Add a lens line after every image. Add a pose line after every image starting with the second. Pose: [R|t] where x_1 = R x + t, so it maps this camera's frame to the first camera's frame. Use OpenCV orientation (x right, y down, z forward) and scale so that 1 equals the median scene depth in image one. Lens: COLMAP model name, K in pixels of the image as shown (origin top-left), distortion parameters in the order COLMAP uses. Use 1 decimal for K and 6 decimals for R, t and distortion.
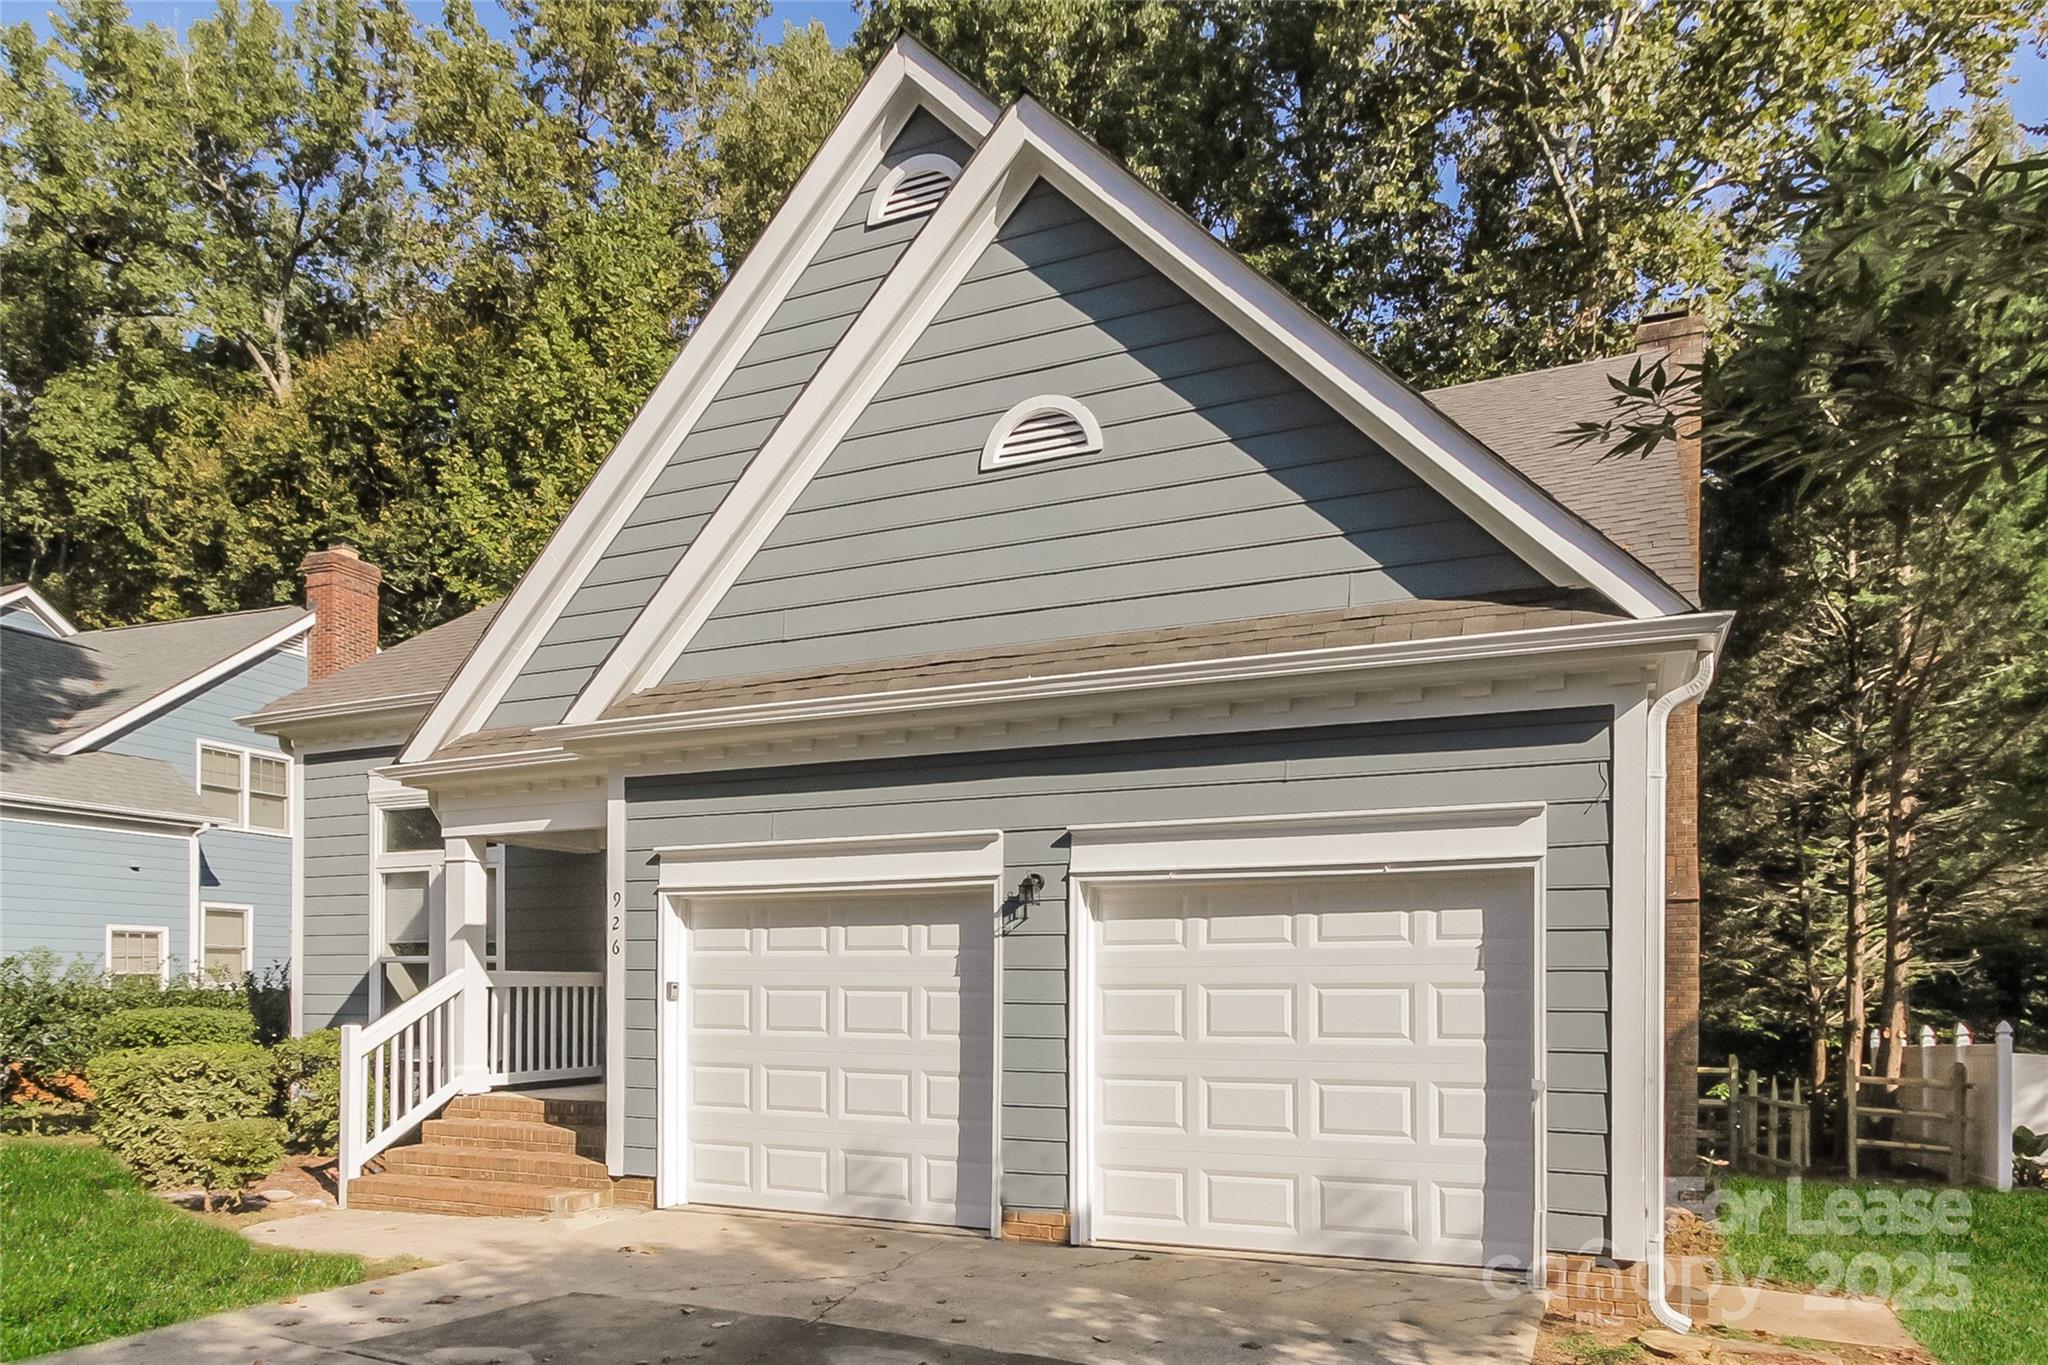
lens RADIAL K [[959.2, 0, 1016.6], [0, 959.2, 700.0], [0, 0, 1]] dist [0.003232, 0.000449]
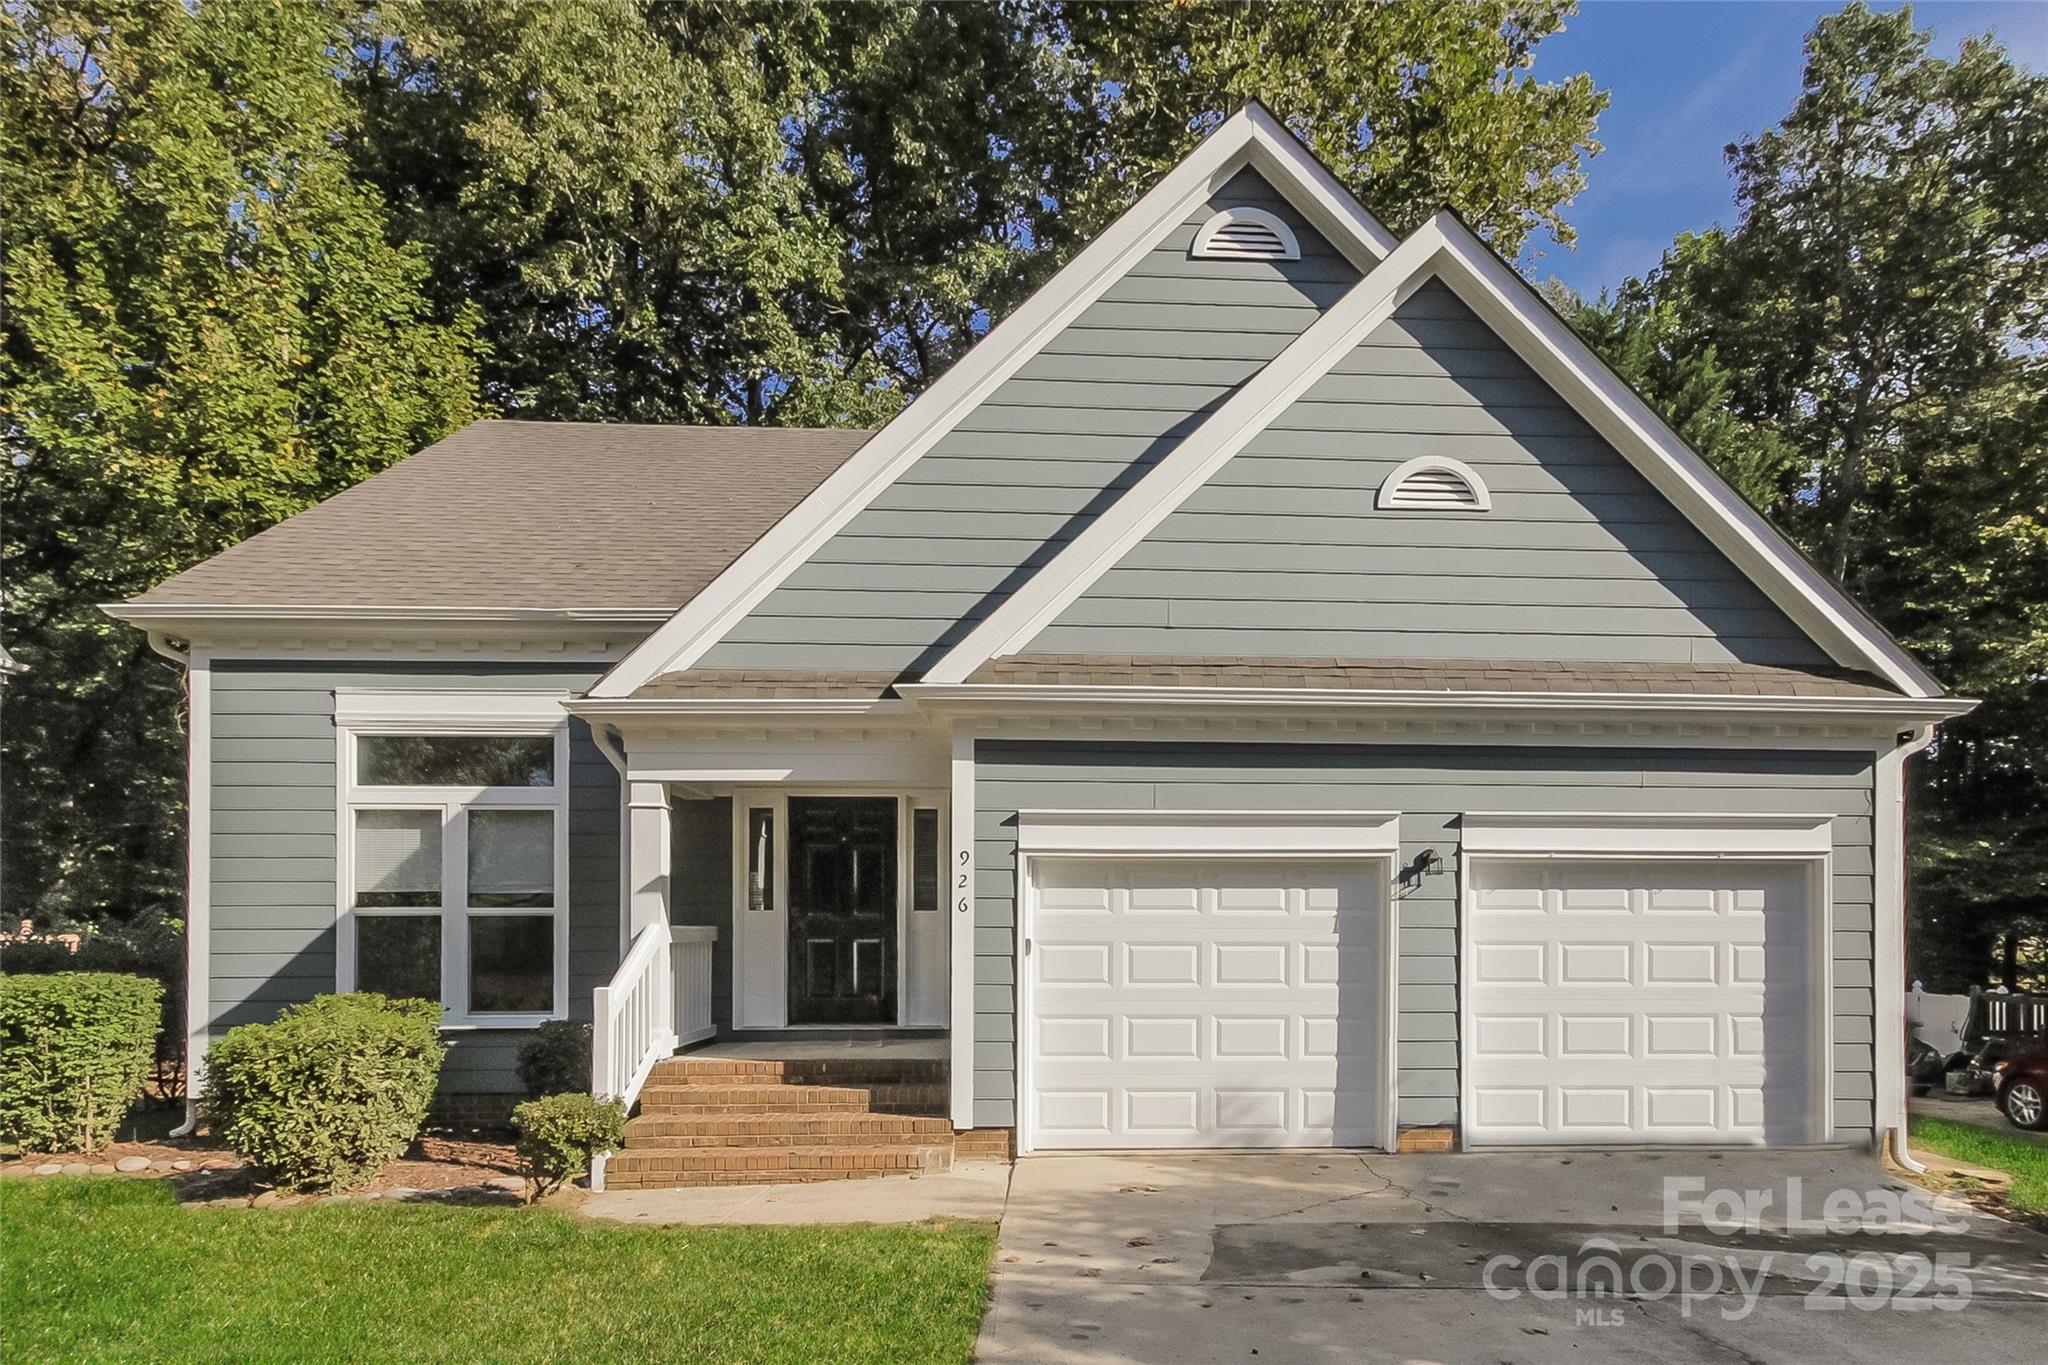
lens RADIAL K [[930.5, 0, 1023.9], [0, 930.5, 645.9], [0, 0, 1]] dist [0.001662, 0.010778]
pose [[0.940252, 0.095041, 0.326947, -0.815333], [-0.092775, 0.995432, -0.022555, -0.001326], [-0.327597, -0.009125, 0.944774, 0.049732]]
